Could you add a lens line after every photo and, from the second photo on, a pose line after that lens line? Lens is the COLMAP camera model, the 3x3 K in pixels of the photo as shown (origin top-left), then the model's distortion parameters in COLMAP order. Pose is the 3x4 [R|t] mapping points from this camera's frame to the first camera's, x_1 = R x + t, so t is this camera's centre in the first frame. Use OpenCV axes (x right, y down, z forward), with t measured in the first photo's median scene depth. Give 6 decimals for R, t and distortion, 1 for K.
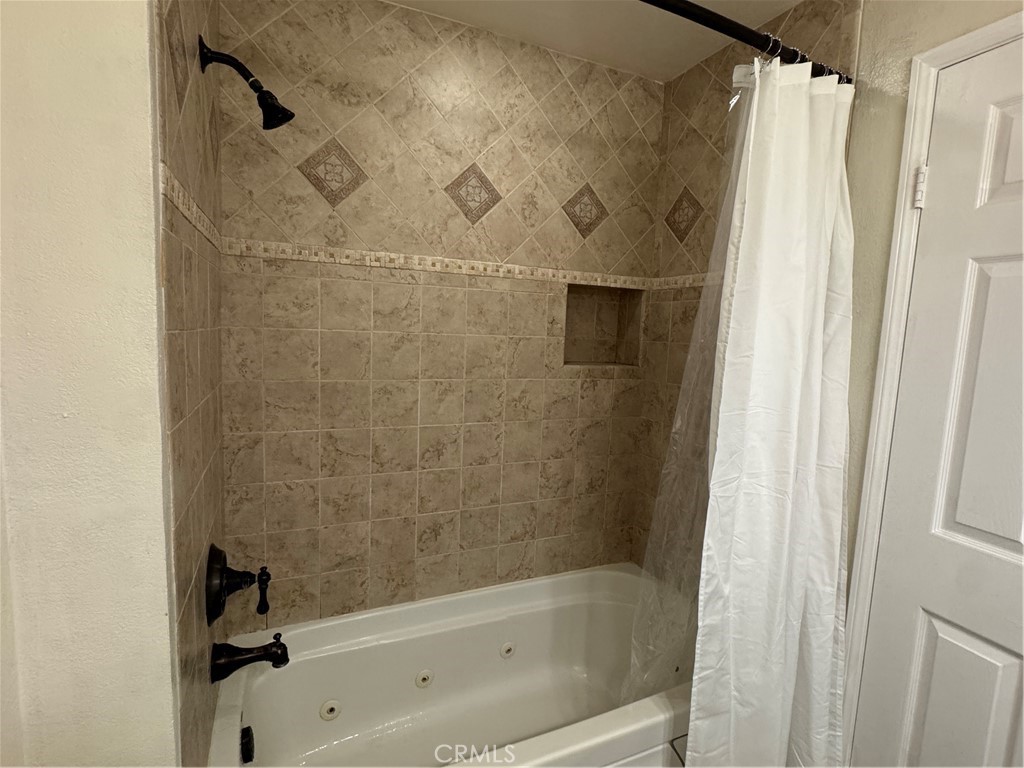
lens RADIAL K [[511.8, 0, 513.8], [0, 511.8, 381.7], [0, 0, 1]] dist [-0.002003, -0.000817]
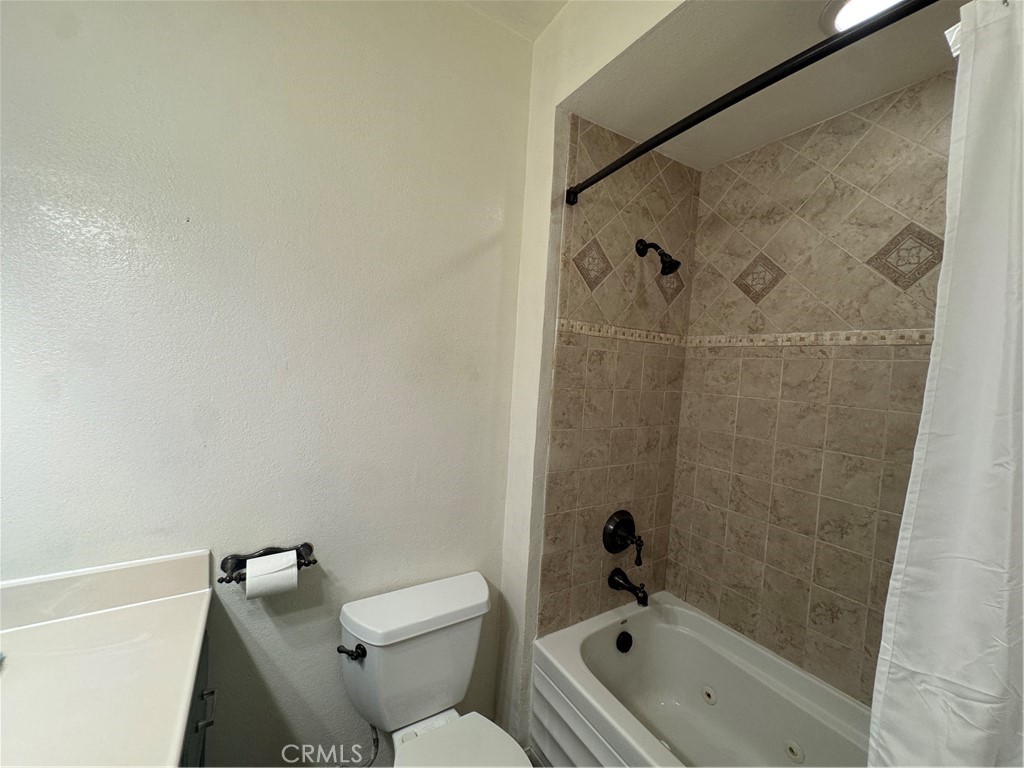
lens RADIAL K [[411.9, 0, 512.9], [0, 411.9, 385.9], [0, 0, 1]] dist [-0.000628, 0.000037]
pose [[0.135730, 0.013196, -0.990658, 0.580582], [-0.160182, 0.987048, -0.008798, -0.024987], [0.977711, 0.159879, 0.136086, 0.270504]]
